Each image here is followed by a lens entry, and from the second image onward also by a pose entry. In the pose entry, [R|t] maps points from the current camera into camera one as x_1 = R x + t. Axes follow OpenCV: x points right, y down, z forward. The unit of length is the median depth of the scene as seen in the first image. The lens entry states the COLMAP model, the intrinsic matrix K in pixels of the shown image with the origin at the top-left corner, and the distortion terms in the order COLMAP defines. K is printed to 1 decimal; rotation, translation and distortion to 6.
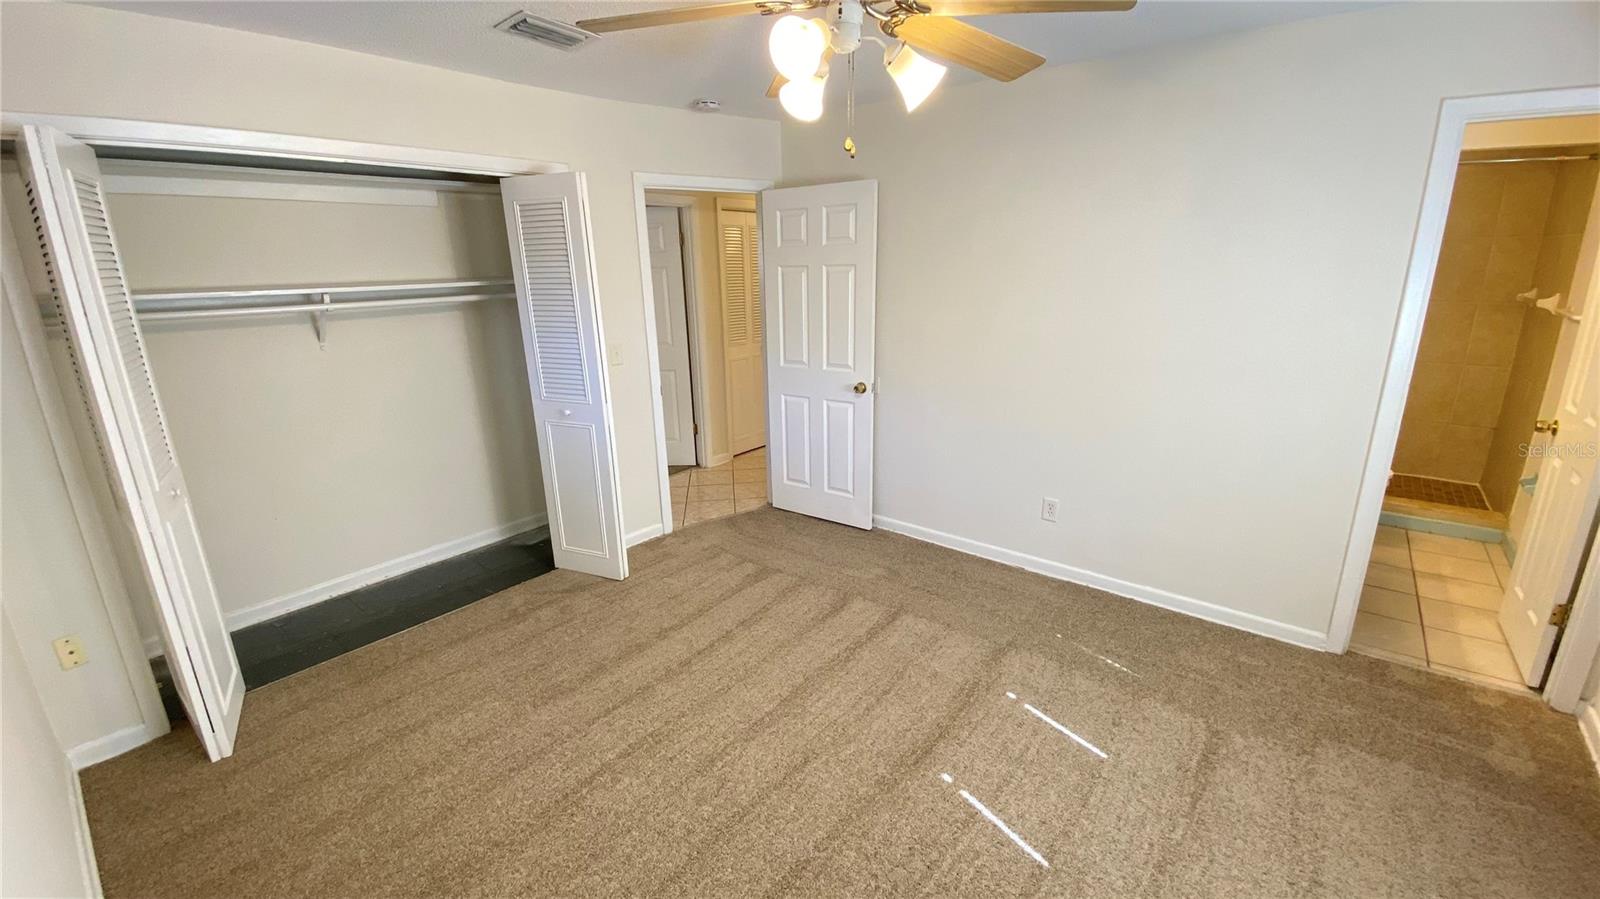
lens RADIAL K [[660.8, 0, 801.2], [0, 660.8, 447.2], [0, 0, 1]] dist [-0.008311, -0.003748]
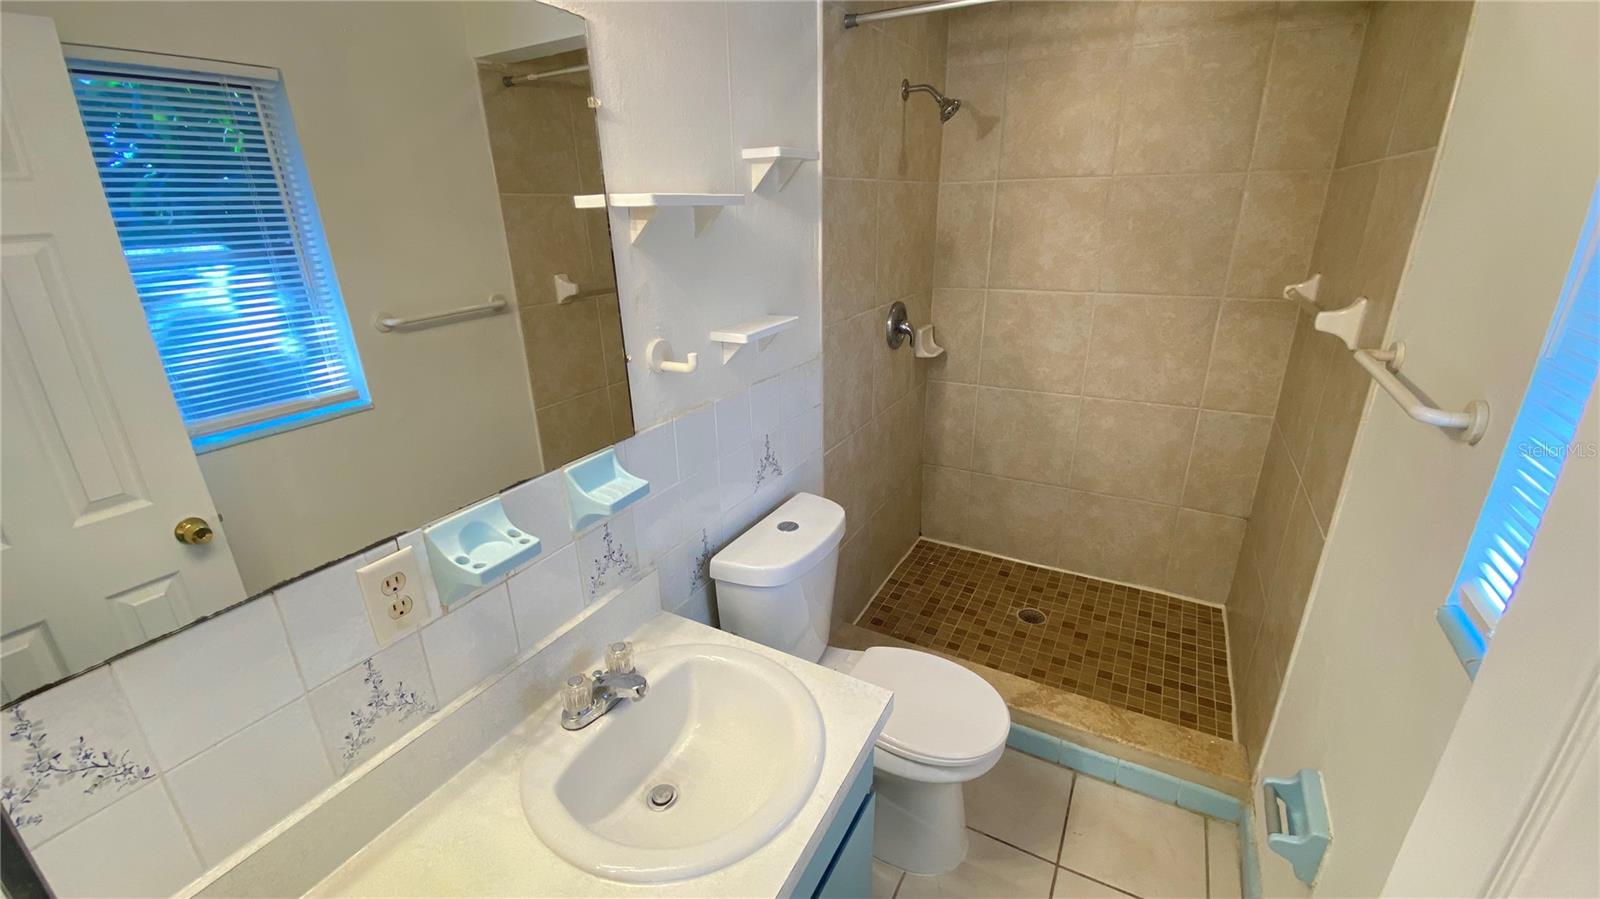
lens RADIAL K [[660.8, 0, 792.4], [0, 660.8, 454.8], [0, 0, 1]] dist [-0.008311, -0.003748]
pose [[0.983648, -0.057253, 0.170760, 0.620281], [0.042060, 0.994935, 0.091300, -0.164352], [-0.175122, -0.082625, 0.981074, 0.546541]]
